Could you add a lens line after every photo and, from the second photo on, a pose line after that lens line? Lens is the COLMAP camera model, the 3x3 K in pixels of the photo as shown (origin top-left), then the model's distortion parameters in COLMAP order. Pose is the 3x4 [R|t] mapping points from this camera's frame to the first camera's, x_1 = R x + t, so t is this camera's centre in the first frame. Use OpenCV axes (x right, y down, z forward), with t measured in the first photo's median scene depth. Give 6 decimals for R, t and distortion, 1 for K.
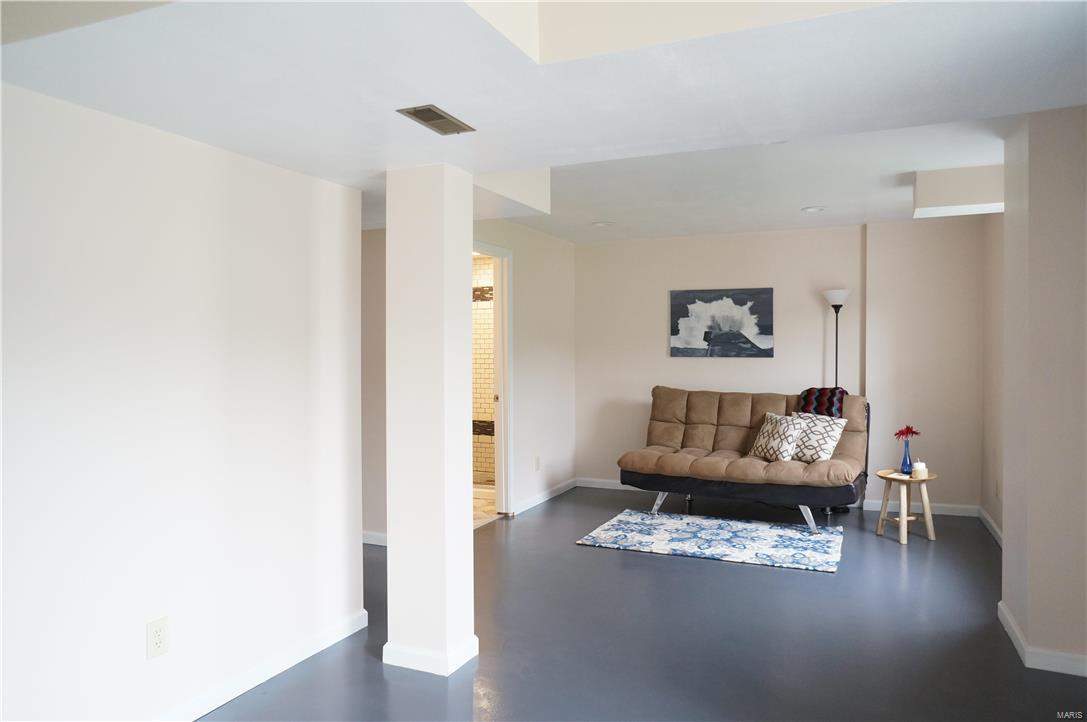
lens RADIAL K [[731.9, 0, 548.2], [0, 731.9, 355.4], [0, 0, 1]] dist [-0.072125, 0.094197]
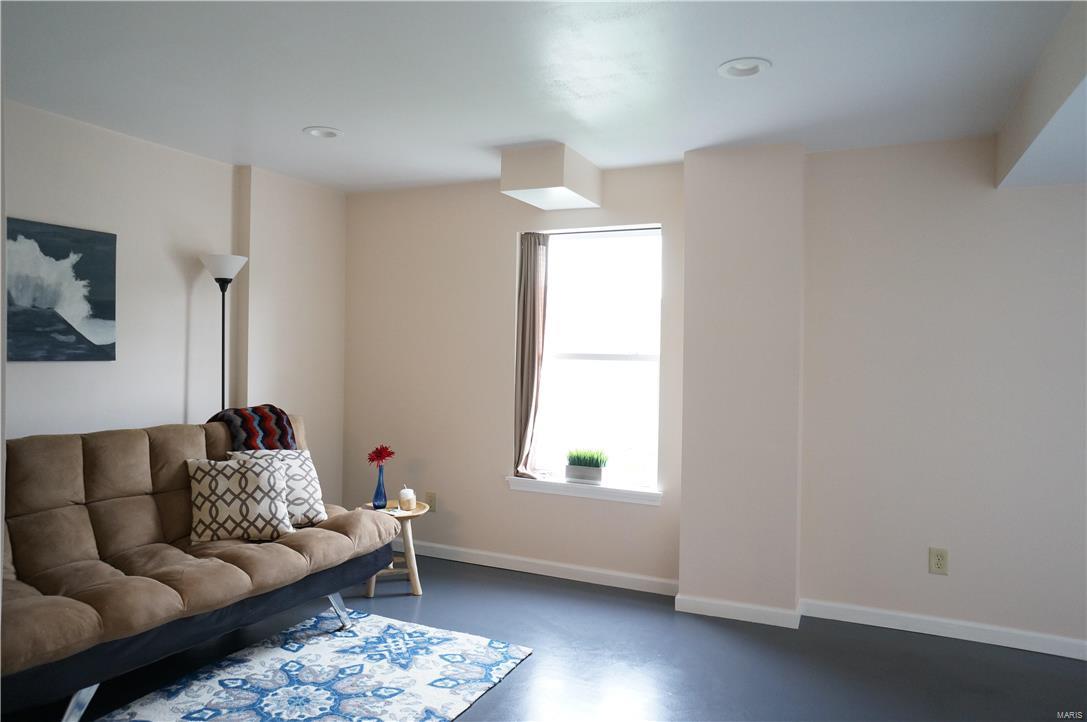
lens RADIAL K [[731.9, 0, 548.2], [0, 731.9, 355.4], [0, 0, 1]] dist [-0.072125, 0.094197]
pose [[0.009889, -0.012285, 0.999876, -0.241274], [-0.007357, 0.999897, 0.012358, -0.010454], [-0.999924, -0.007478, 0.009798, 0.678301]]
